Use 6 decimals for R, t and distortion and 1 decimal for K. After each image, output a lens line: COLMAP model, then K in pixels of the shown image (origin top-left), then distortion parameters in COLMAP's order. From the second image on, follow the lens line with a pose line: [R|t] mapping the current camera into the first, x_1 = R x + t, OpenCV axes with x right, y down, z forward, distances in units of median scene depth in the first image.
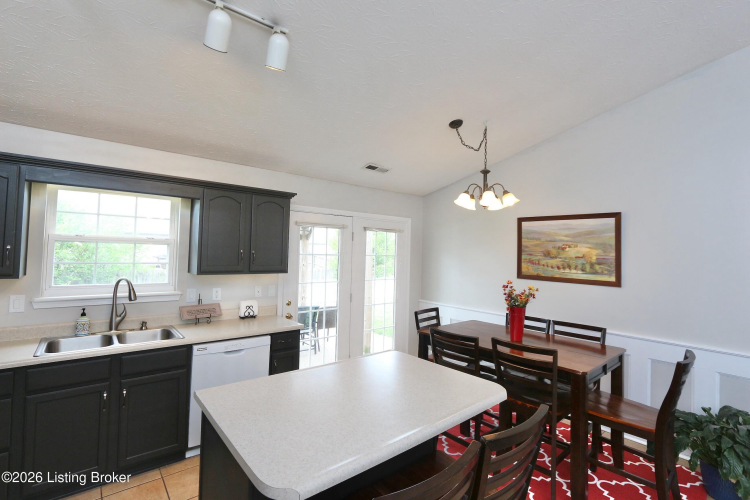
lens RADIAL K [[348.3, 0, 373.9], [0, 348.3, 246.1], [0, 0, 1]] dist [-0.015240, 0.000198]
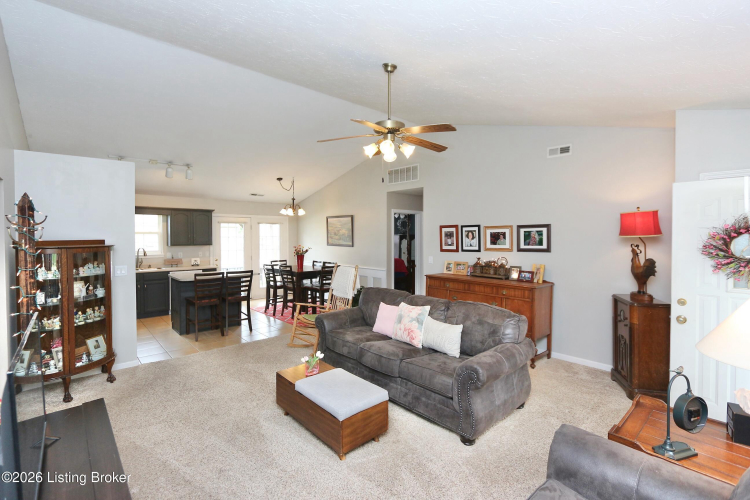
lens RADIAL K [[348.3, 0, 371.9], [0, 348.3, 244.5], [0, 0, 1]] dist [-0.015240, 0.000198]
pose [[0.999364, -0.027245, 0.023011, 0.777787], [0.026252, 0.998756, 0.042387, 0.004703], [-0.024137, -0.041756, 0.998836, -1.342651]]
